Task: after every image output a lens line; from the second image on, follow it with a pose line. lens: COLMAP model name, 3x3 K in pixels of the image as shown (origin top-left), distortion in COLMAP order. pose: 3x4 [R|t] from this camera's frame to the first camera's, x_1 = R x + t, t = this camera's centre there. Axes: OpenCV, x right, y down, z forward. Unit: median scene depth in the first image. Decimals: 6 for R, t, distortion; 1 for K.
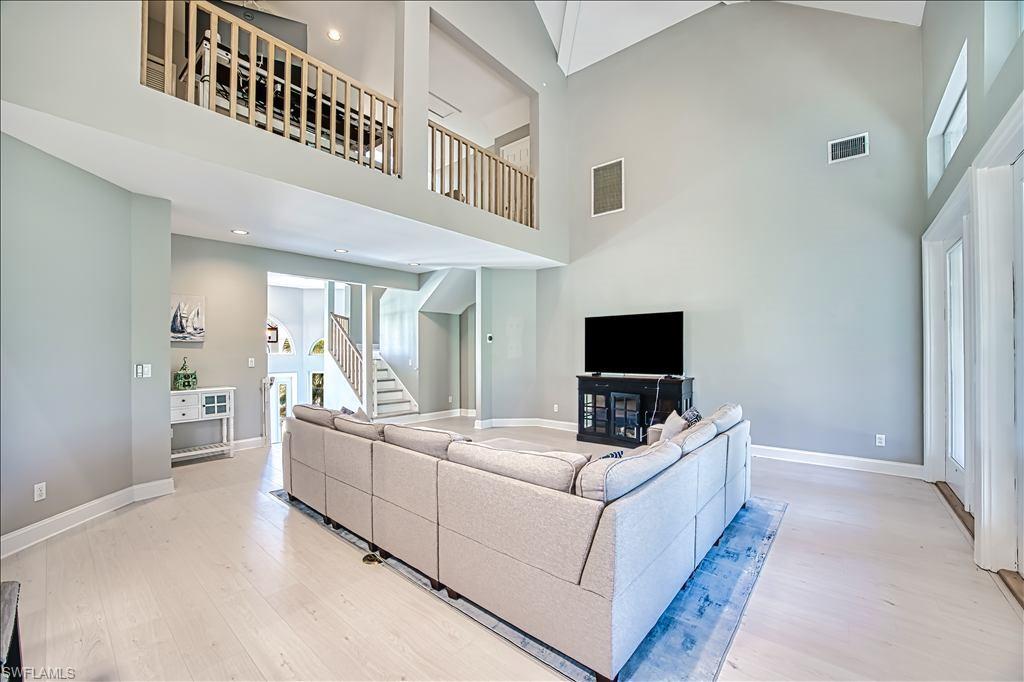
lens RADIAL K [[400.2, 0, 506.3], [0, 400.2, 347.2], [0, 0, 1]] dist [-0.033320, 0.005865]
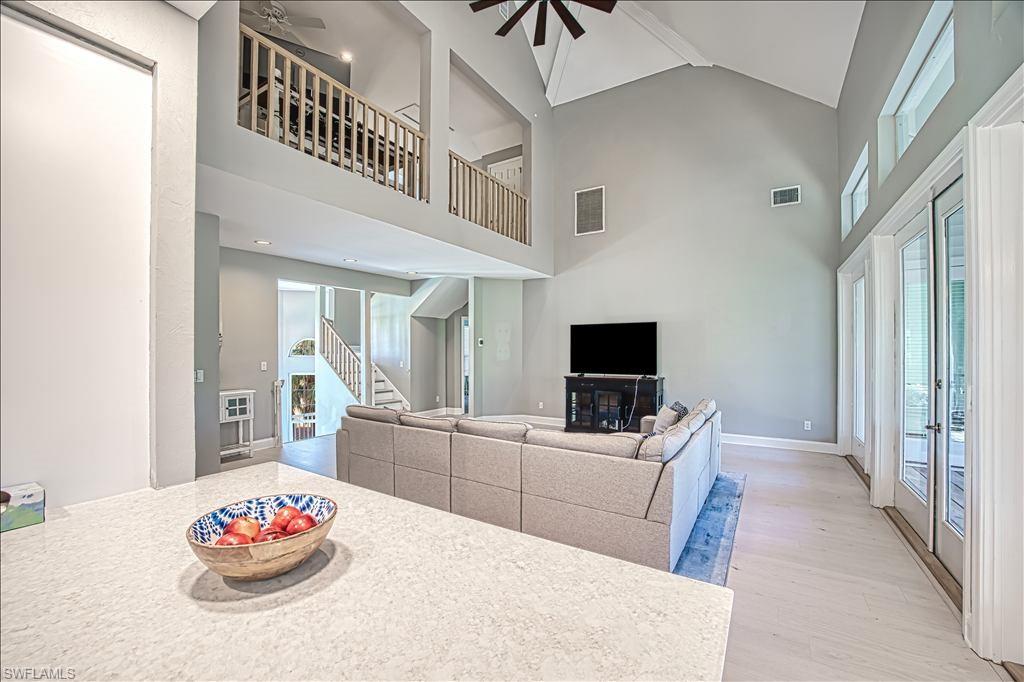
lens RADIAL K [[404.7, 0, 506.4], [0, 404.7, 347.0], [0, 0, 1]] dist [-0.029260, 0.000022]
pose [[0.990626, 0.002771, 0.136574, -0.168247], [-0.003297, 0.999988, 0.003623, -0.018487], [-0.136562, -0.004039, 0.990623, -0.135291]]
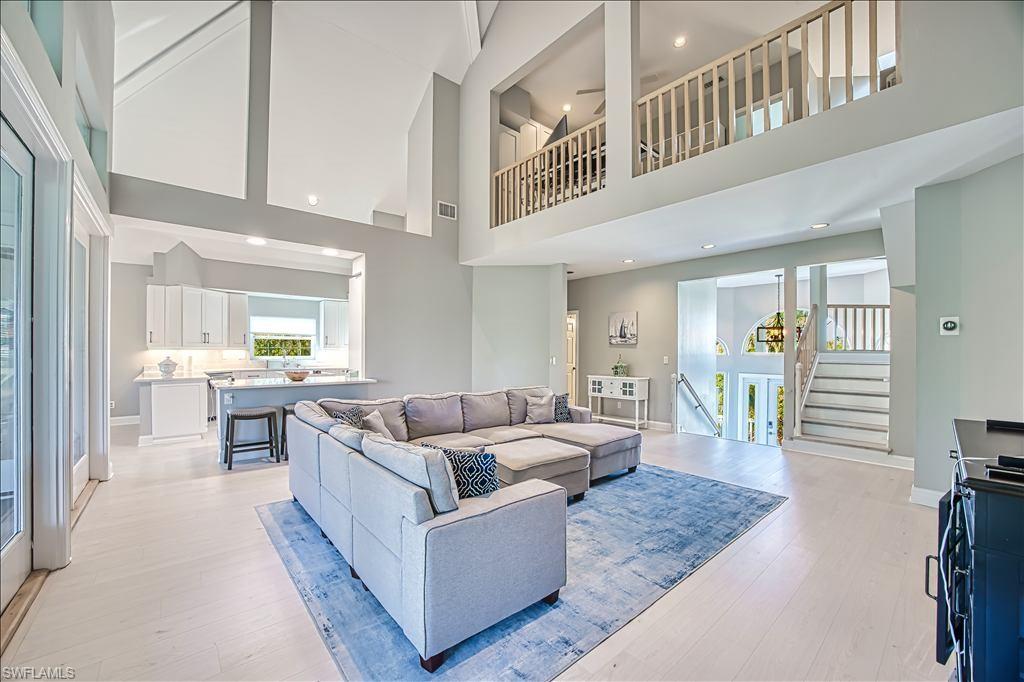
lens RADIAL K [[404.7, 0, 506.4], [0, 404.7, 347.0], [0, 0, 1]] dist [-0.029260, 0.000022]
pose [[-0.154064, -0.006927, -0.988037, 0.689789], [0.002388, 0.999970, -0.007383, 0.006532], [0.988058, -0.003497, -0.154043, 0.751578]]
